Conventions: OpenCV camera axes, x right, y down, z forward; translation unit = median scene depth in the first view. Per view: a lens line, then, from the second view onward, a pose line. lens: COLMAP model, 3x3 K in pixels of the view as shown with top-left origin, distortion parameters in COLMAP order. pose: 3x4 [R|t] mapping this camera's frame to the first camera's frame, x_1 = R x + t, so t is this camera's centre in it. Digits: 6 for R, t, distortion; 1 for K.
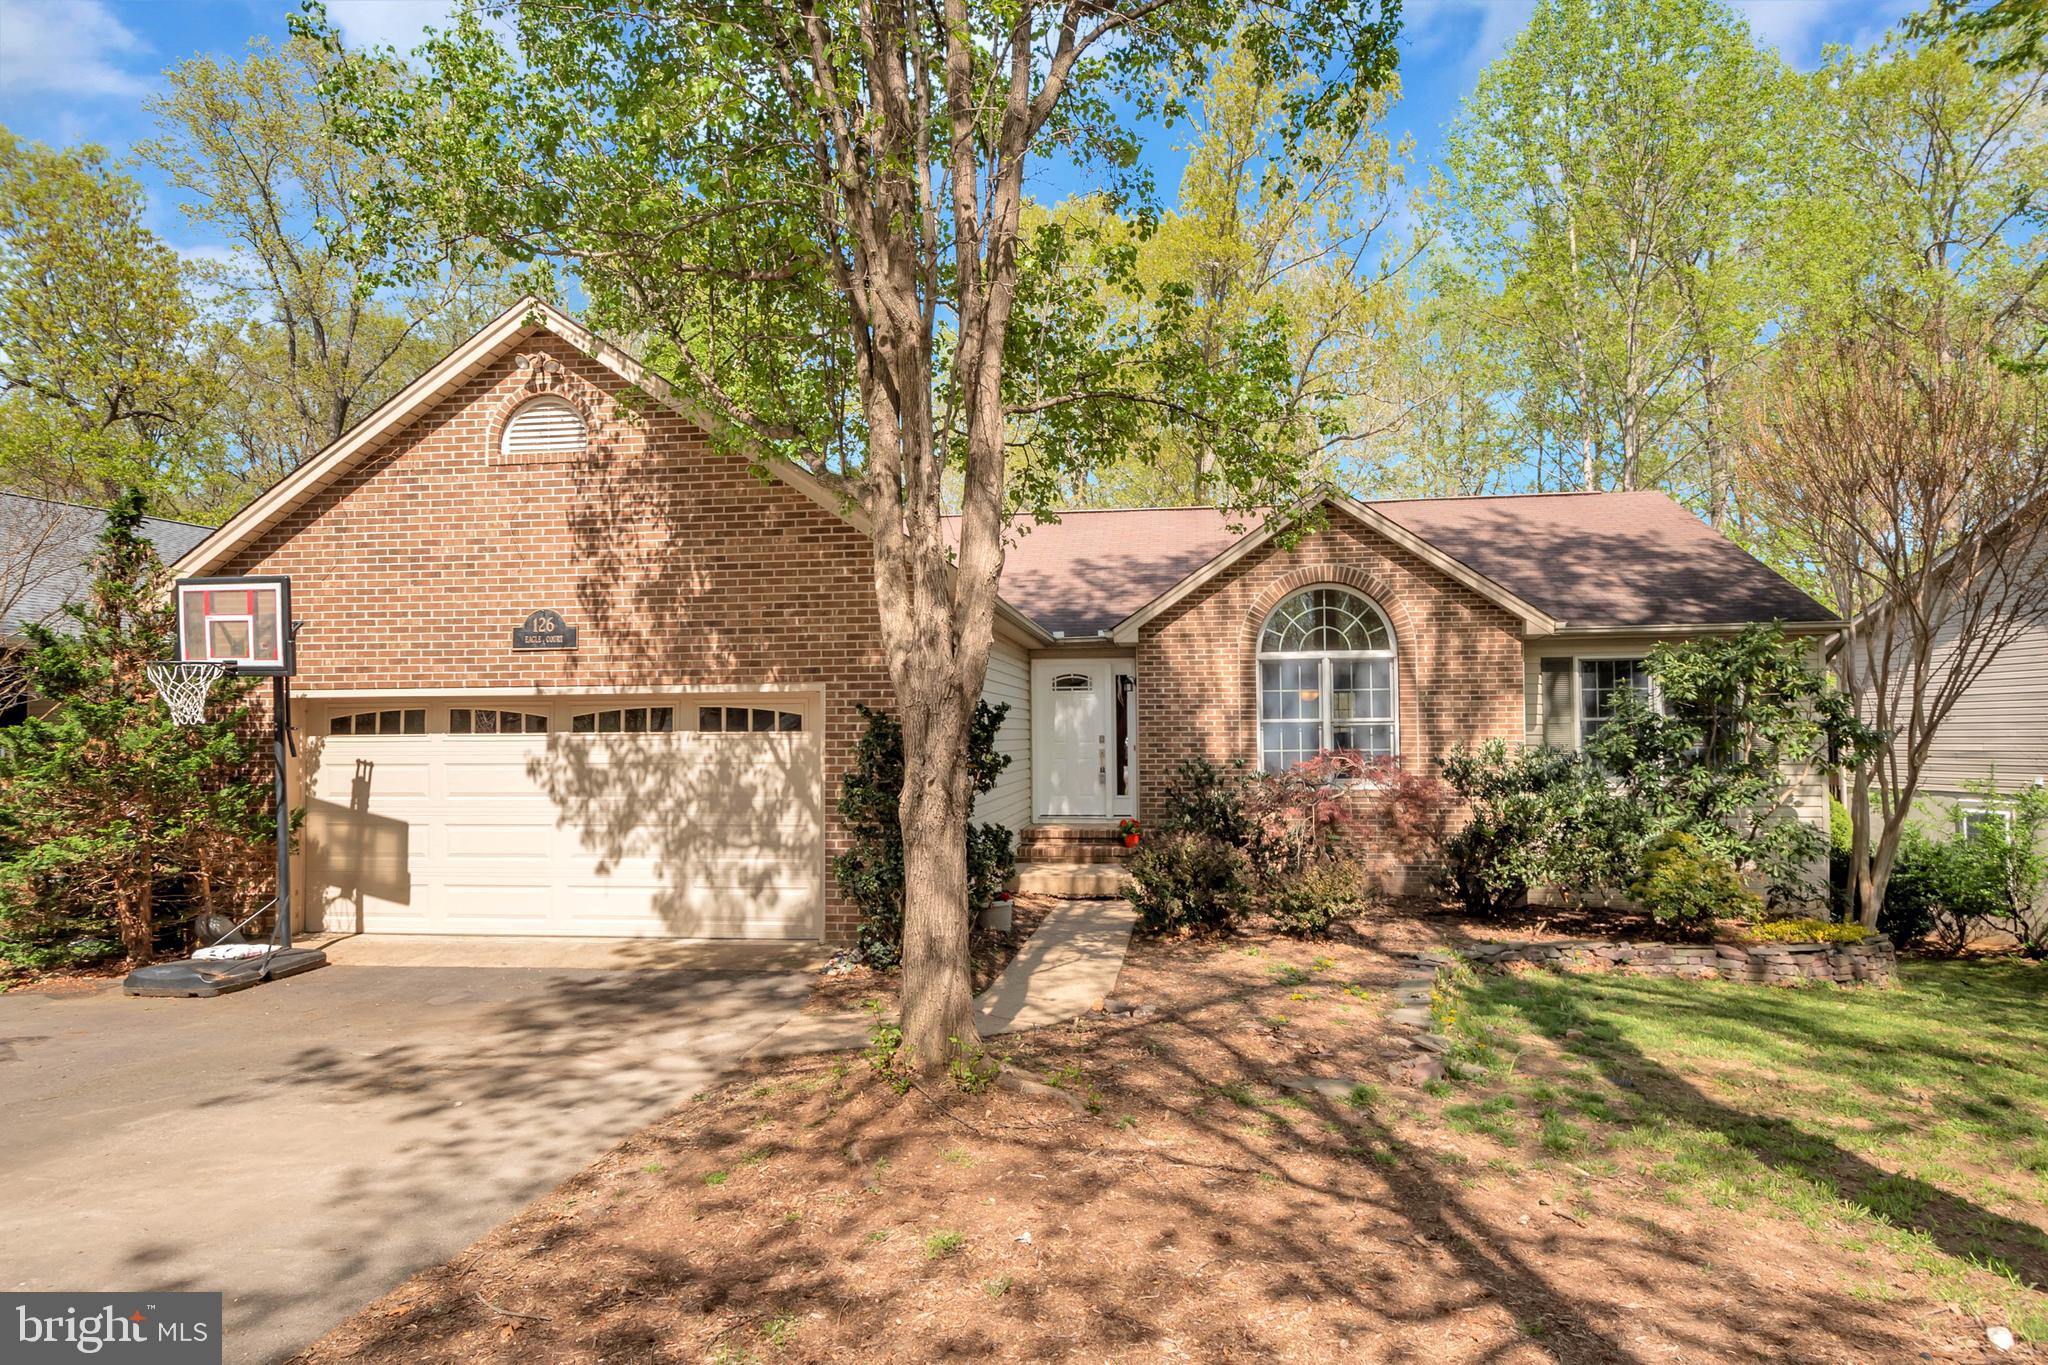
lens RADIAL K [[1132.5, 0, 1033.3], [0, 1132.5, 690.2], [0, 0, 1]] dist [0.006800, -0.001103]
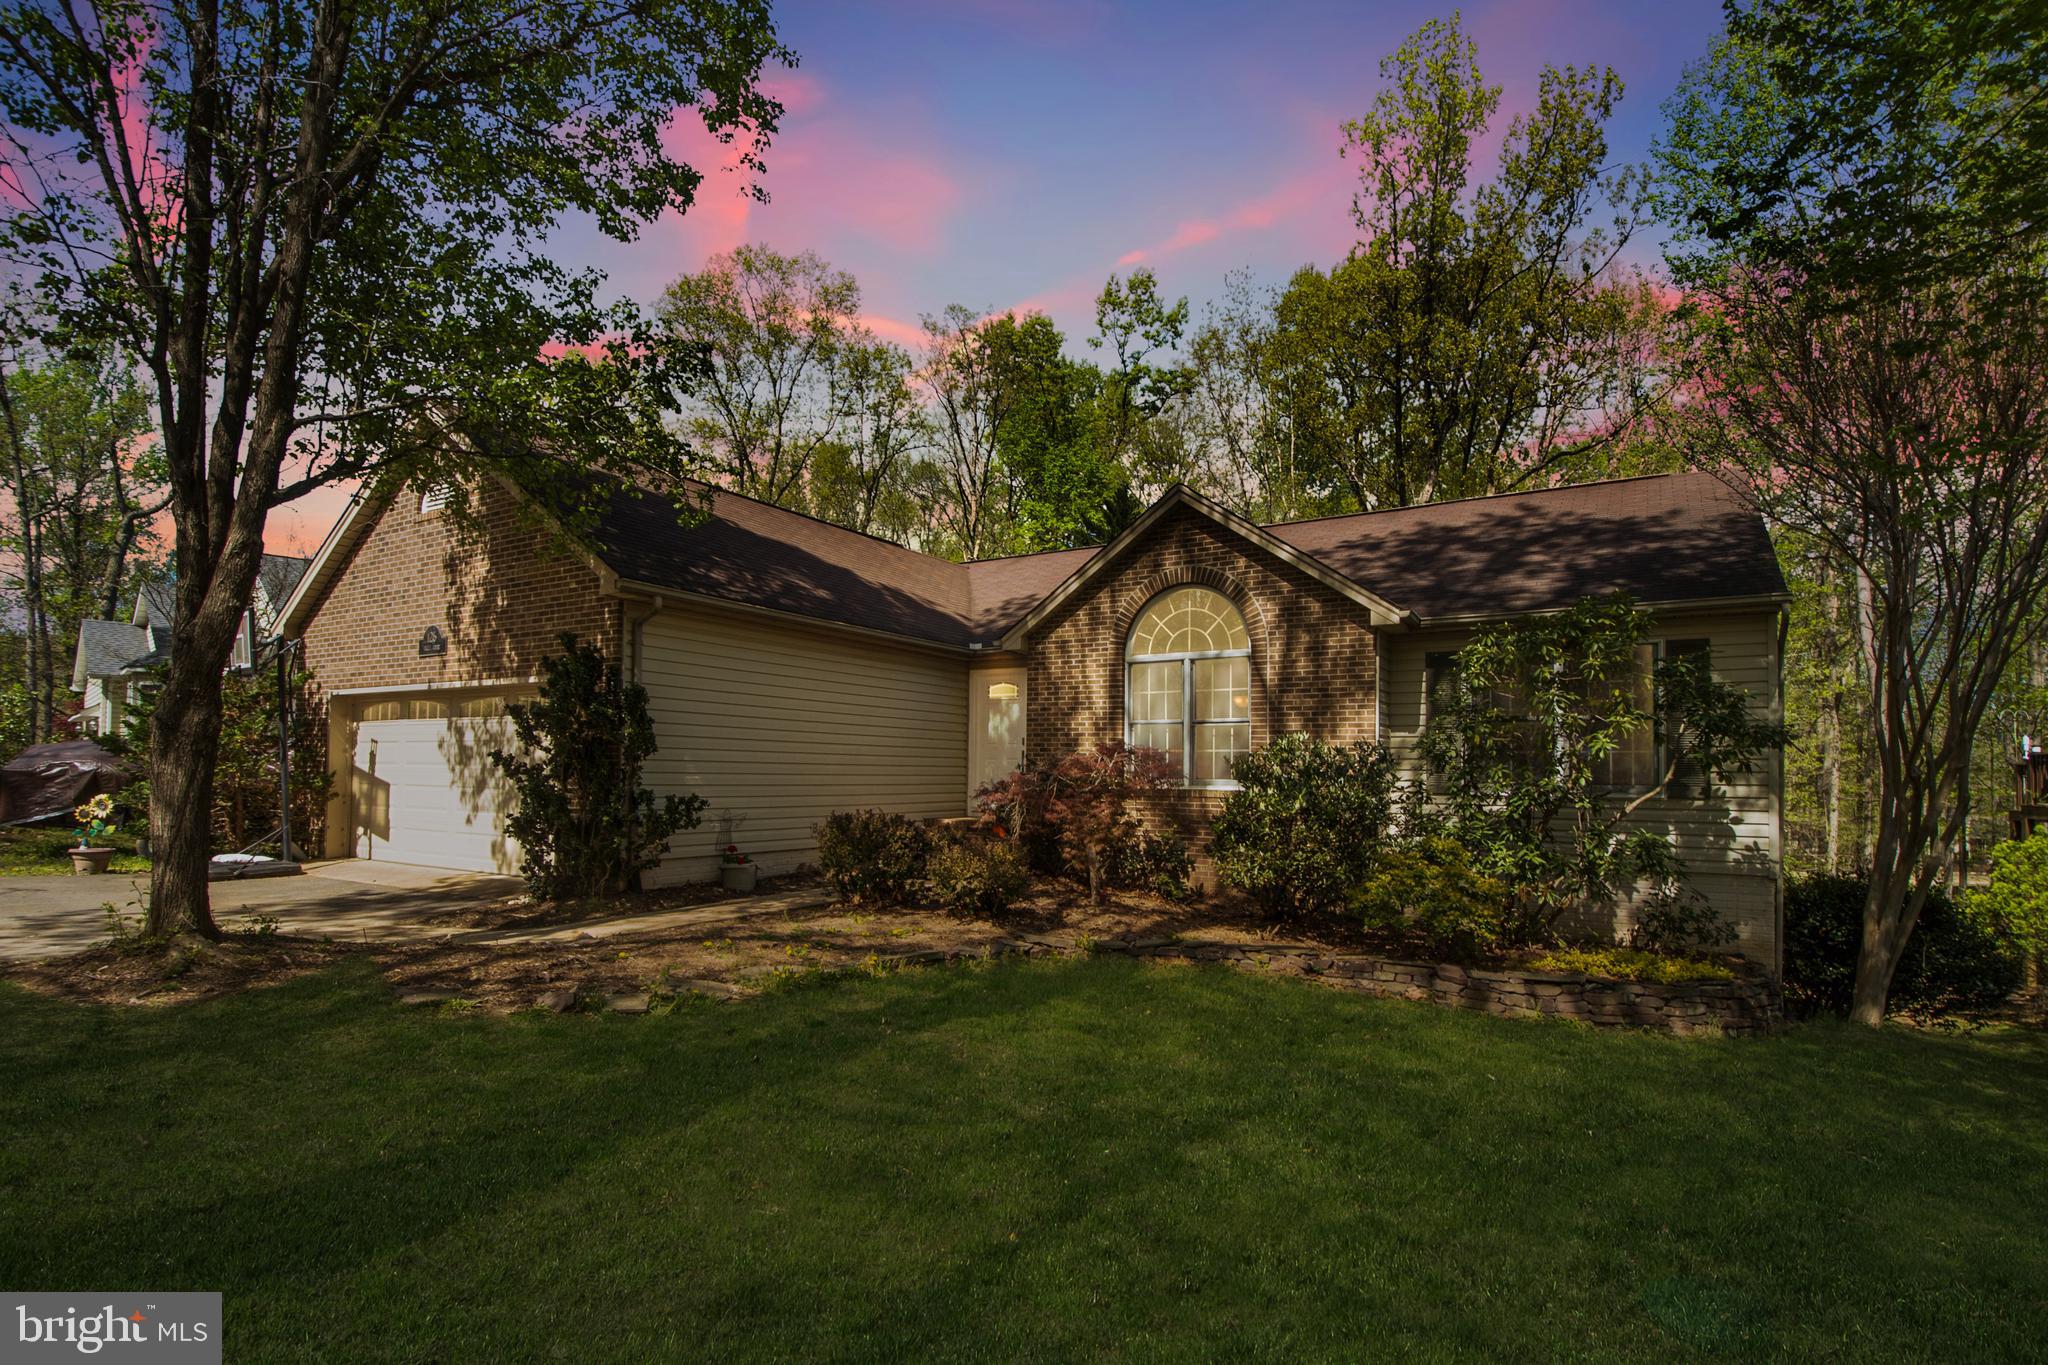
lens RADIAL K [[972.3, 0, 1022.8], [0, 972.3, 749.7], [0, 0, 1]] dist [0.000313, 0.000044]
pose [[0.912783, 0.007397, -0.408377, 0.682328], [-0.003633, 0.999943, 0.009992, 0.061106], [0.408428, -0.007637, 0.912759, 0.218339]]
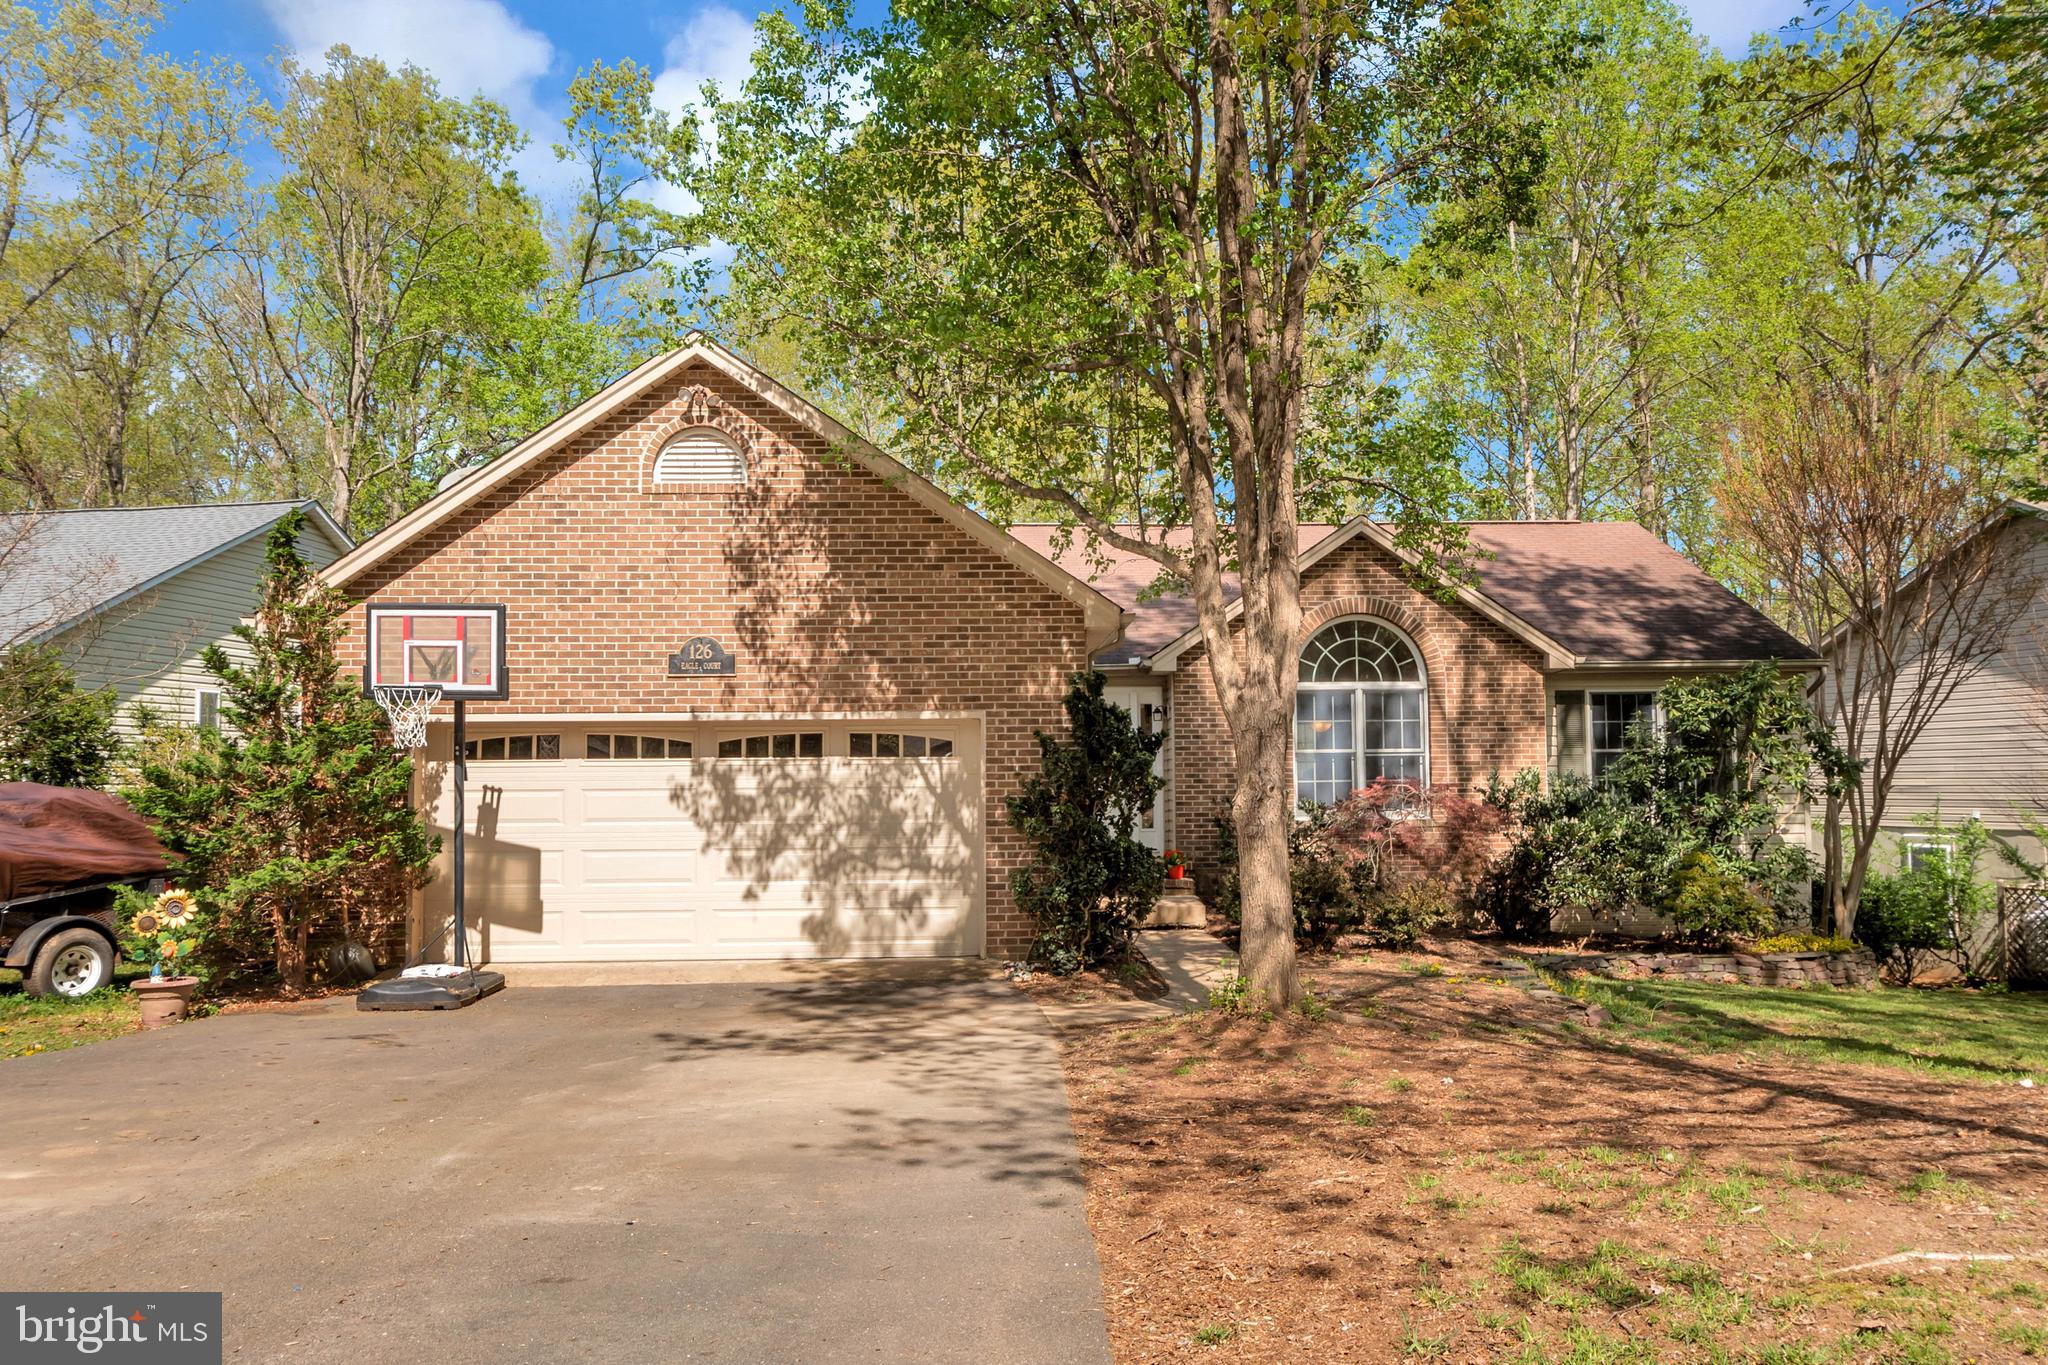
lens RADIAL K [[1469.7, 0, 1024.0], [0, 1469.7, 682.5], [0, 0, 1]] dist [0.006687, 0.006281]
pose [[0.986628, 0.010277, 0.162662, -0.351999], [-0.006039, 0.999630, -0.026526, 0.003083], [-0.162875, 0.025189, 0.986325, -0.341000]]
